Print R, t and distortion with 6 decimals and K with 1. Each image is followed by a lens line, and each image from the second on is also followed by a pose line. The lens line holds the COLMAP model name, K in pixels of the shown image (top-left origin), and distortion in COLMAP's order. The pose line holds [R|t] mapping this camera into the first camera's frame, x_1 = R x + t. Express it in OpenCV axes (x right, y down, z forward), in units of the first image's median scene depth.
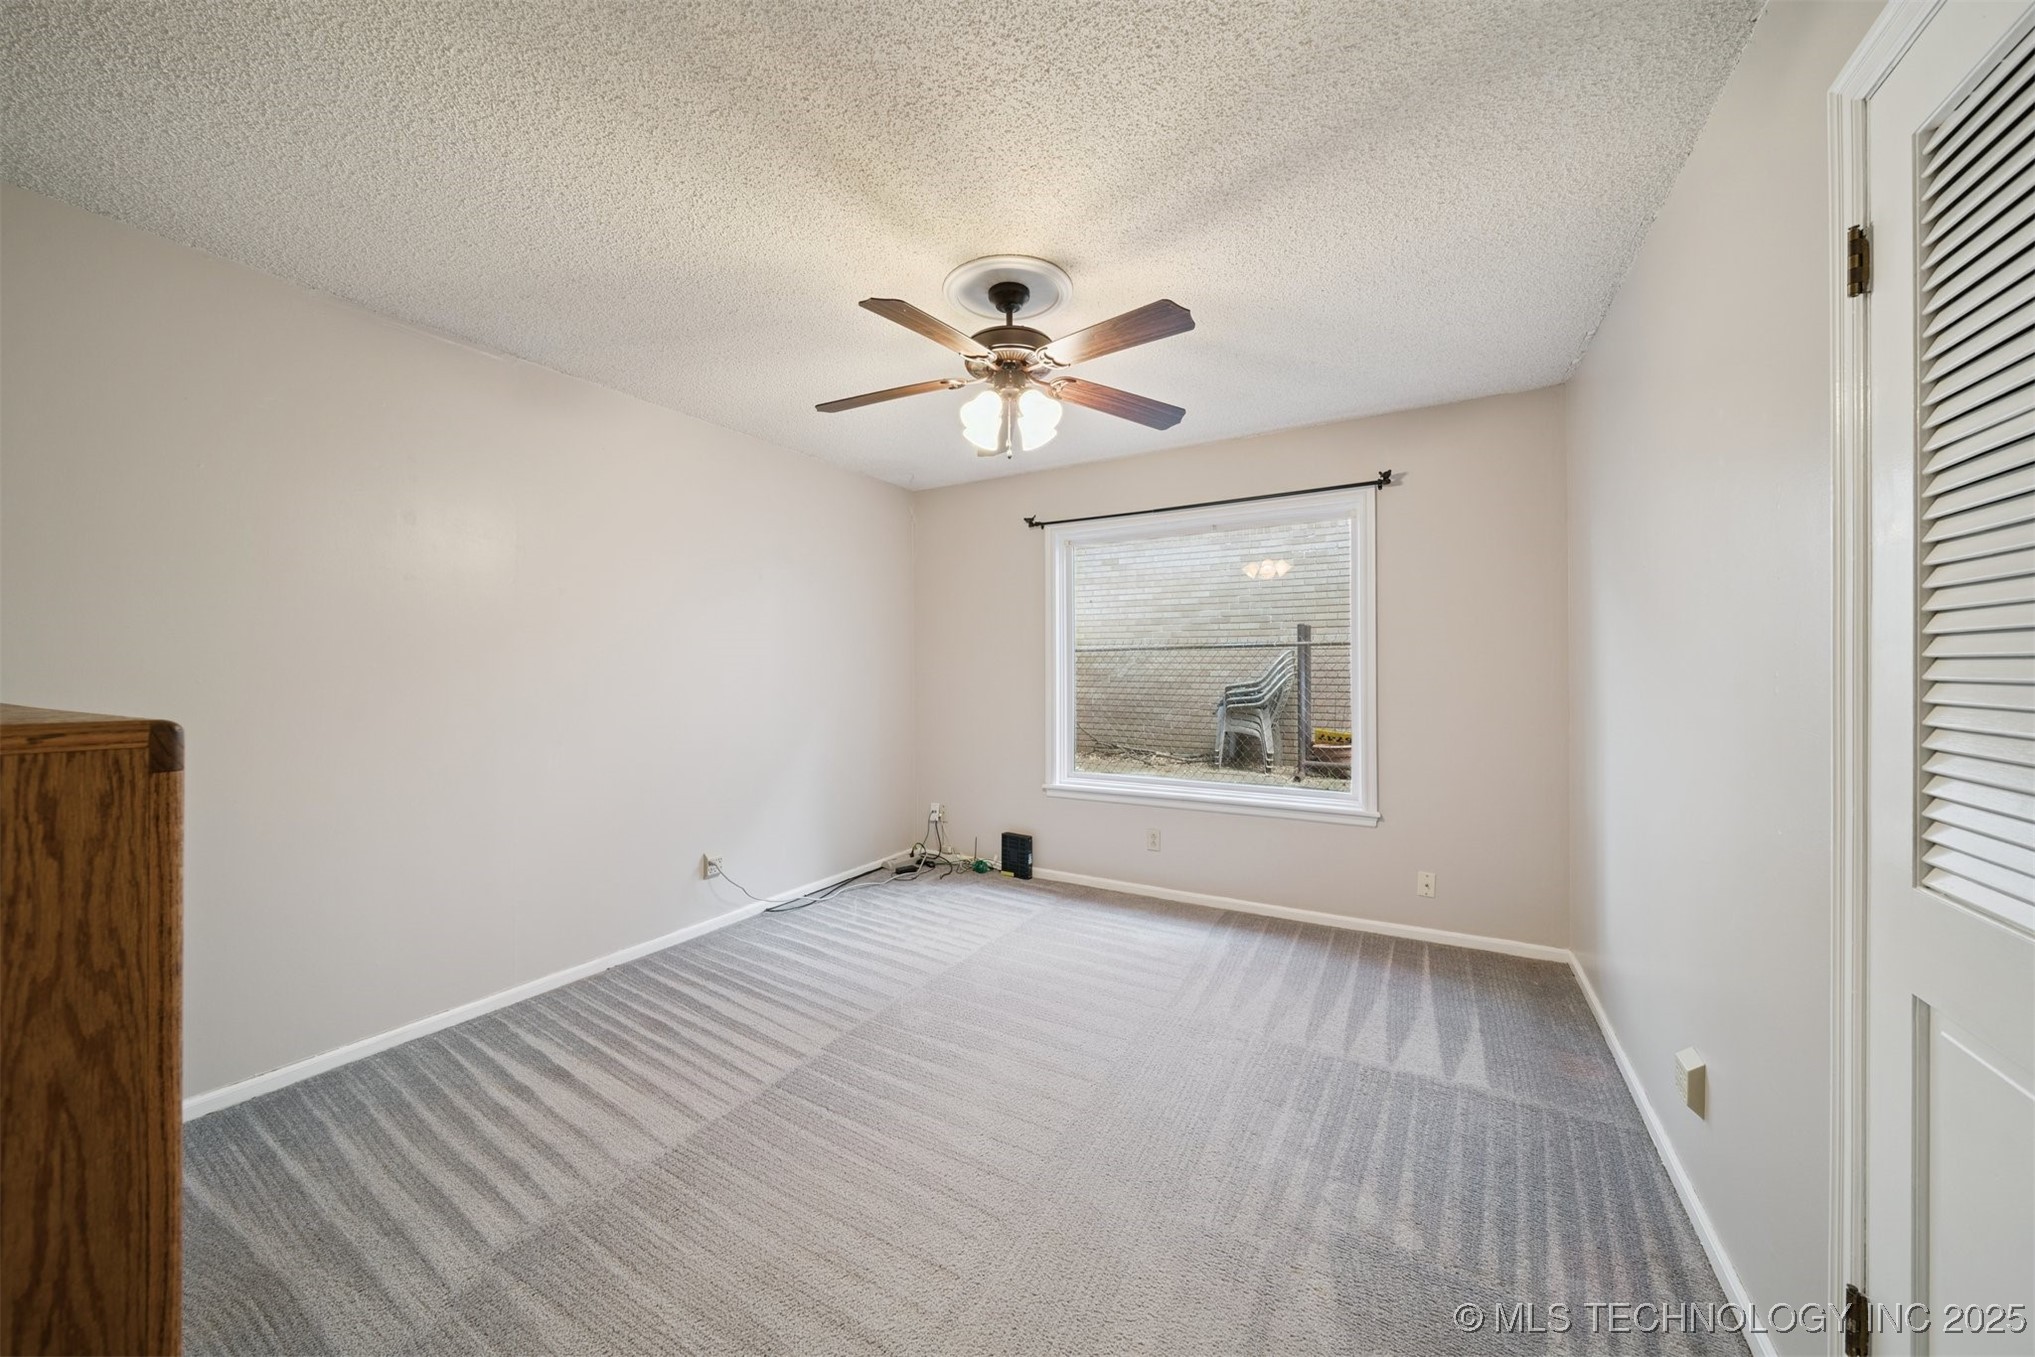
lens RADIAL K [[705.2, 0, 1016.1], [0, 705.2, 671.6], [0, 0, 1]] dist [-0.000146, -0.000007]
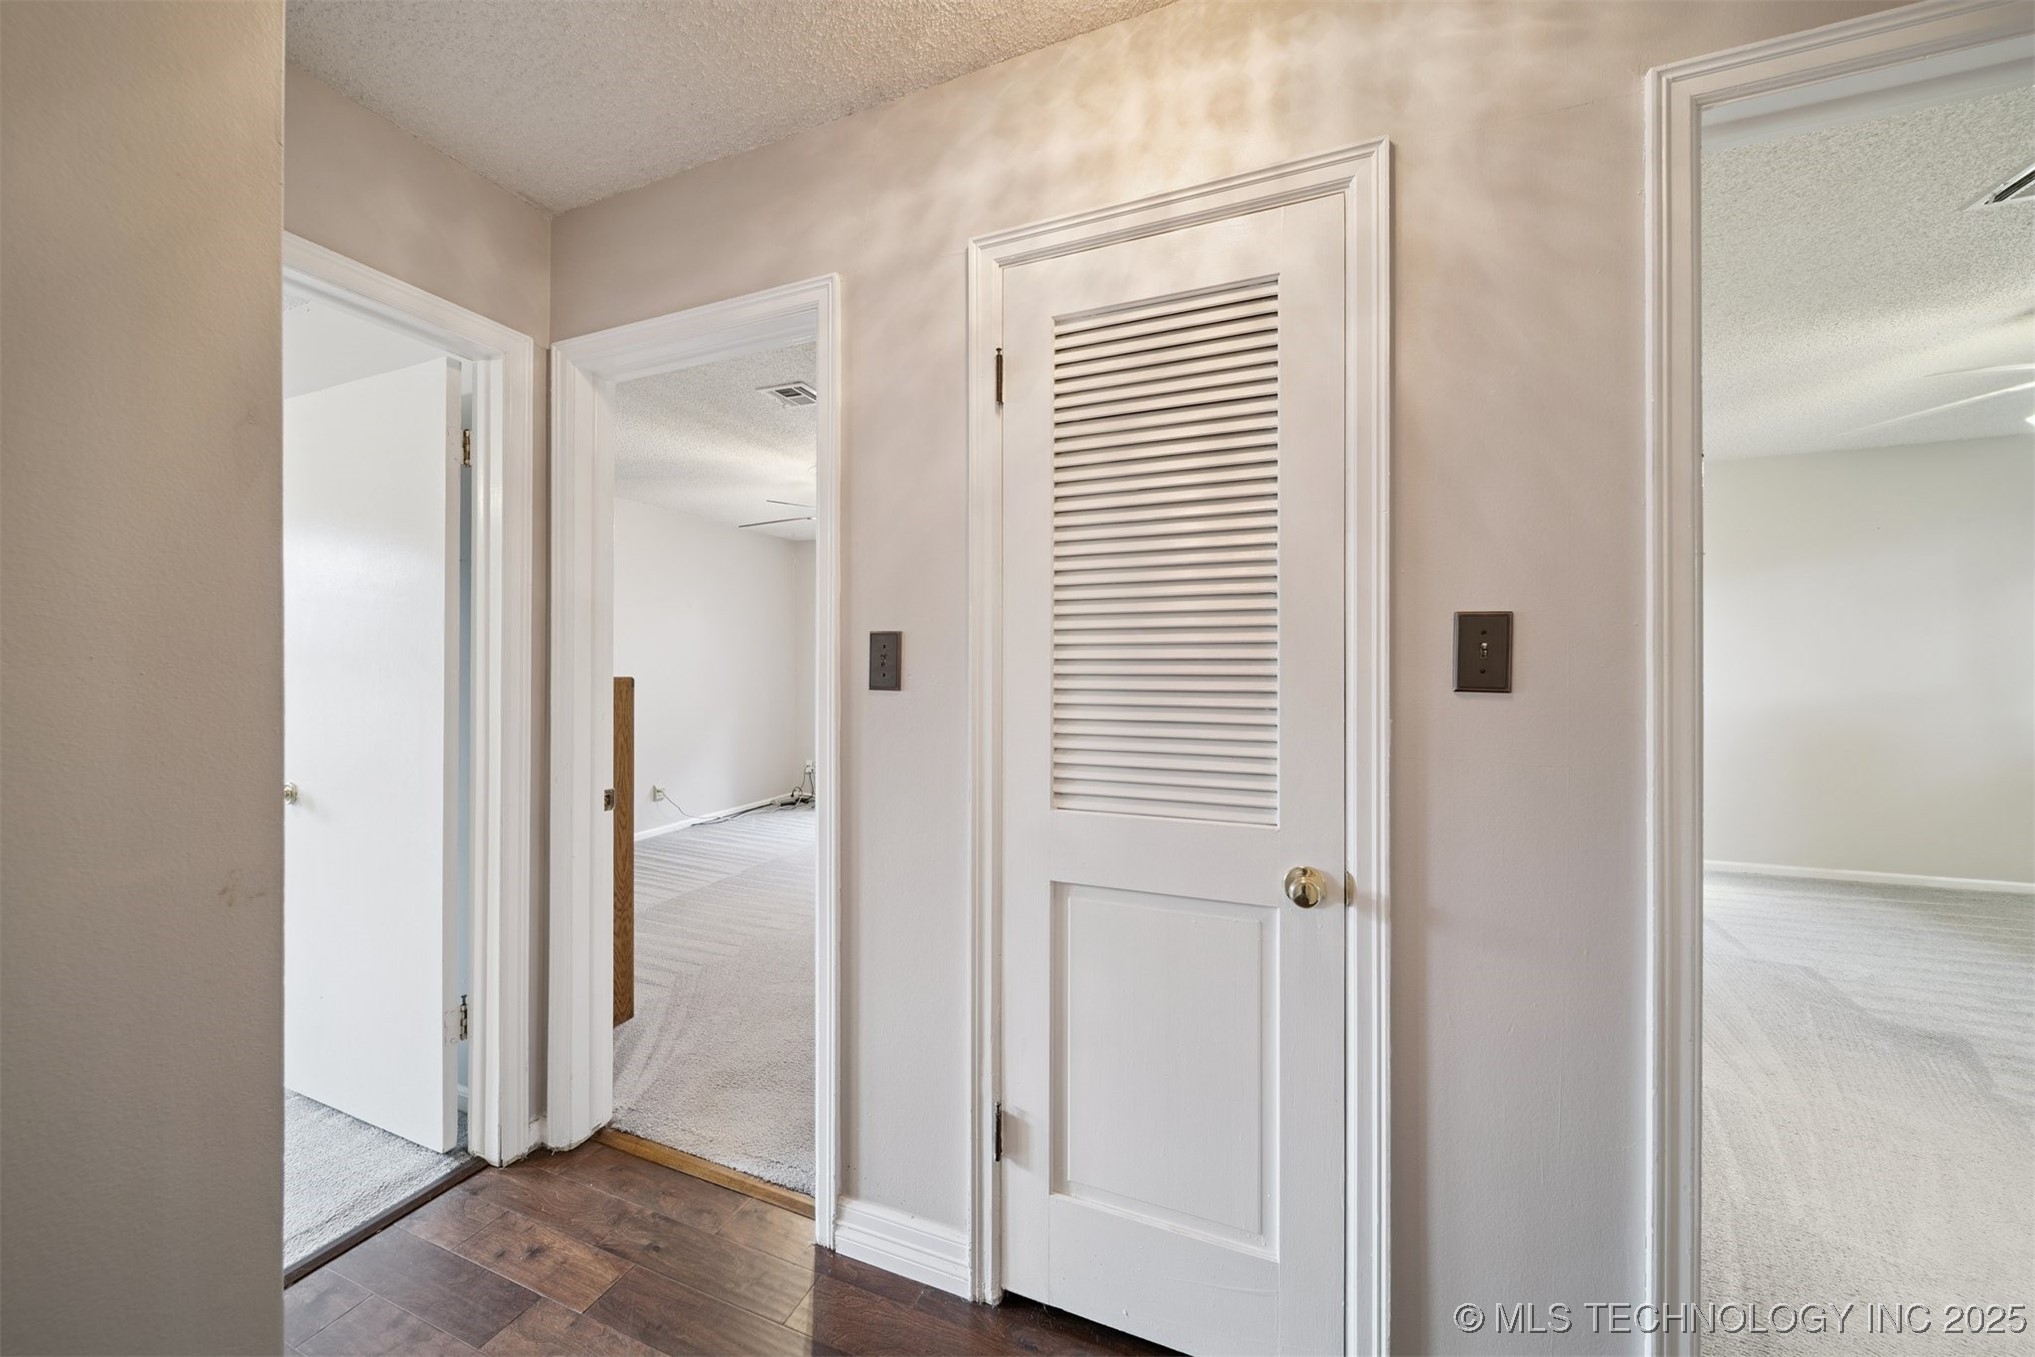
lens RADIAL K [[718.1, 0, 1007.9], [0, 718.1, 667.5], [0, 0, 1]] dist [0.002673, 0.000597]
pose [[0.990177, 0.008554, 0.139557, 0.099278], [-0.007850, 0.999954, -0.005595, 0.001390], [-0.139598, 0.004444, 0.990198, -0.630947]]
